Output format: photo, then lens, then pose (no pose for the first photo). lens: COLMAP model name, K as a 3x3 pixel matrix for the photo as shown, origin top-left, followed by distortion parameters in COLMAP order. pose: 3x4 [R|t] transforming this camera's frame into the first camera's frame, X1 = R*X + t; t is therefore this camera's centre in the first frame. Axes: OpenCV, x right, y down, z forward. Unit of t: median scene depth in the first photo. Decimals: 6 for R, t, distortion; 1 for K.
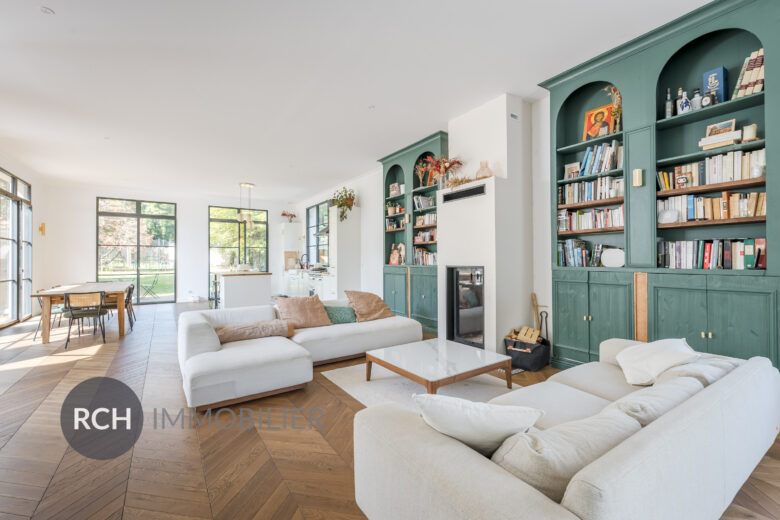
lens RADIAL K [[342.4, 0, 403.2], [0, 342.4, 260.5], [0, 0, 1]] dist [-0.003210, -0.000802]
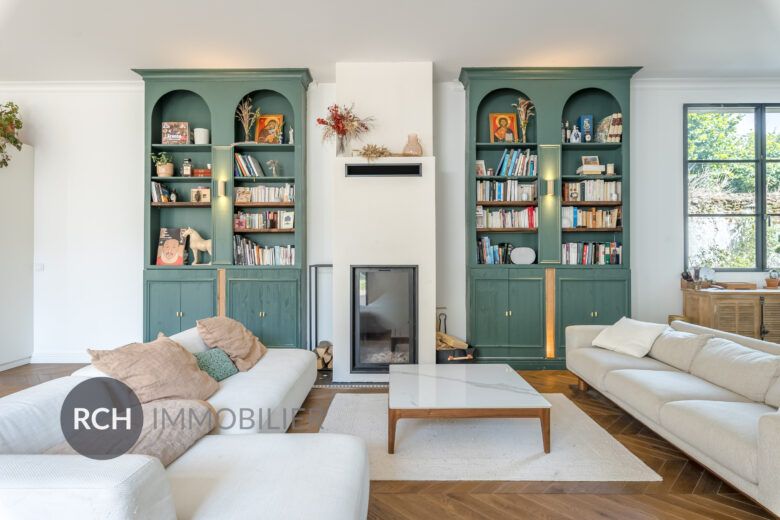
lens RADIAL K [[417.8, 0, 391.6], [0, 417.8, 255.7], [0, 0, 1]] dist [-0.002266, -0.000290]
pose [[0.572408, 0.009622, 0.819913, -0.692262], [-0.000353, 0.999934, -0.011488, 0.008250], [-0.819969, 0.006286, 0.572374, 0.553680]]
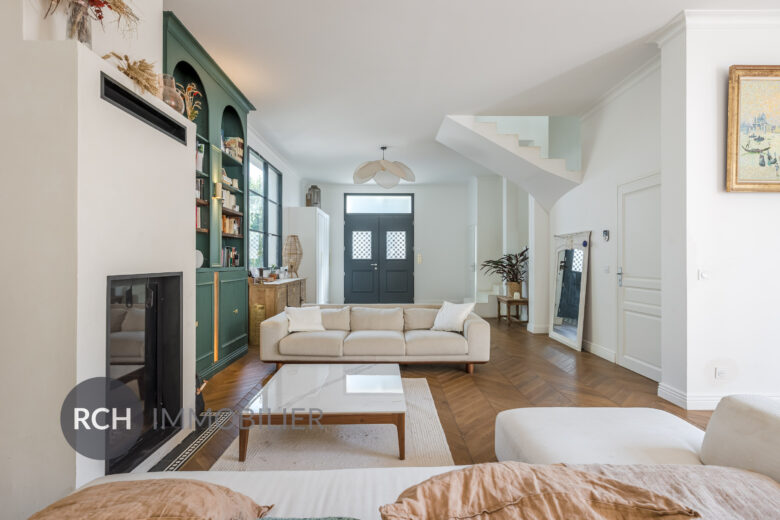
lens RADIAL K [[364.2, 0, 392.5], [0, 364.2, 262.4], [0, 0, 1]] dist [-0.000514, 0.000027]
pose [[-0.838194, 0.000011, 0.545372, -0.432267], [0.003440, 0.999980, 0.005267, 0.000112], [-0.545361, 0.006291, -0.838178, 1.486061]]
